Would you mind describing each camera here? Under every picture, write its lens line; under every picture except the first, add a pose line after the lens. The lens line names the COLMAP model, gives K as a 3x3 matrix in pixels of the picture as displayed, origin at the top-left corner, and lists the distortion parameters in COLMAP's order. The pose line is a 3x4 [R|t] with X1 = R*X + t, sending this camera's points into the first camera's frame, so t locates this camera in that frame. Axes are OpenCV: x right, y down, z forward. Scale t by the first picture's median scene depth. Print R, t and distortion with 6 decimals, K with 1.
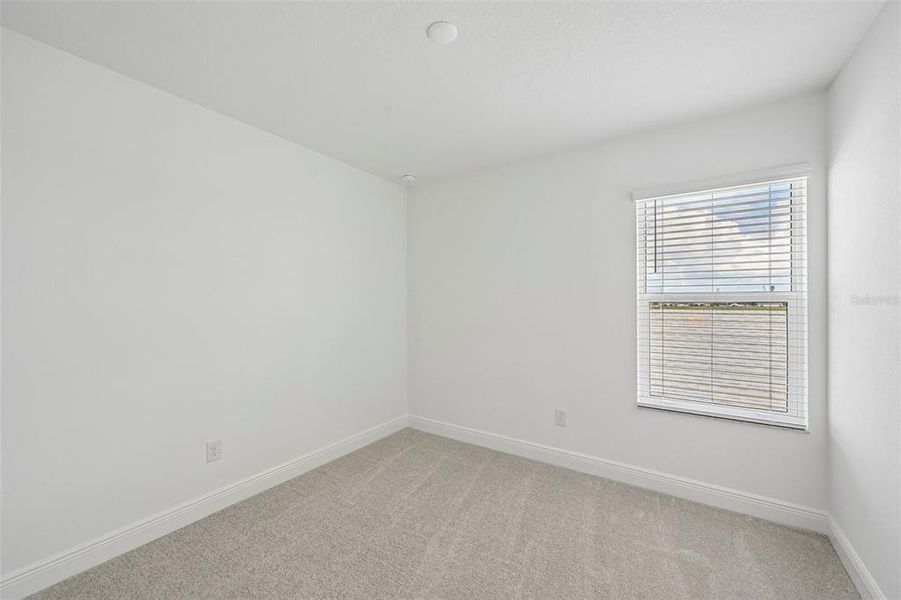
lens RADIAL K [[363.8, 0, 449.3], [0, 363.8, 306.2], [0, 0, 1]] dist [0.004498, 0.000637]
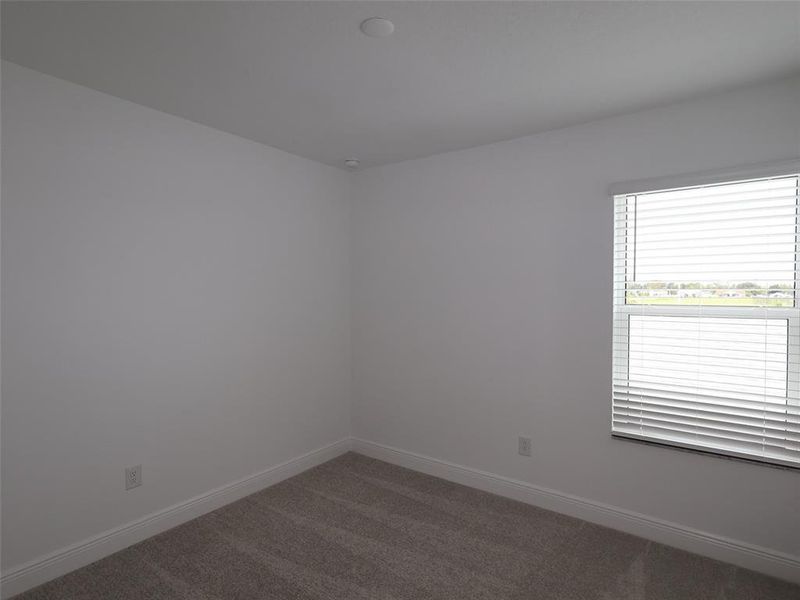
lens RADIAL K [[451.7, 0, 398.2], [0, 451.7, 303.2], [0, 0, 1]] dist [0.007298, -0.001027]
pose [[0.999103, 0.007070, -0.041751, 0.059931], [-0.006150, 0.999737, 0.022106, -0.067663], [0.041897, -0.021830, 0.998883, -0.094373]]
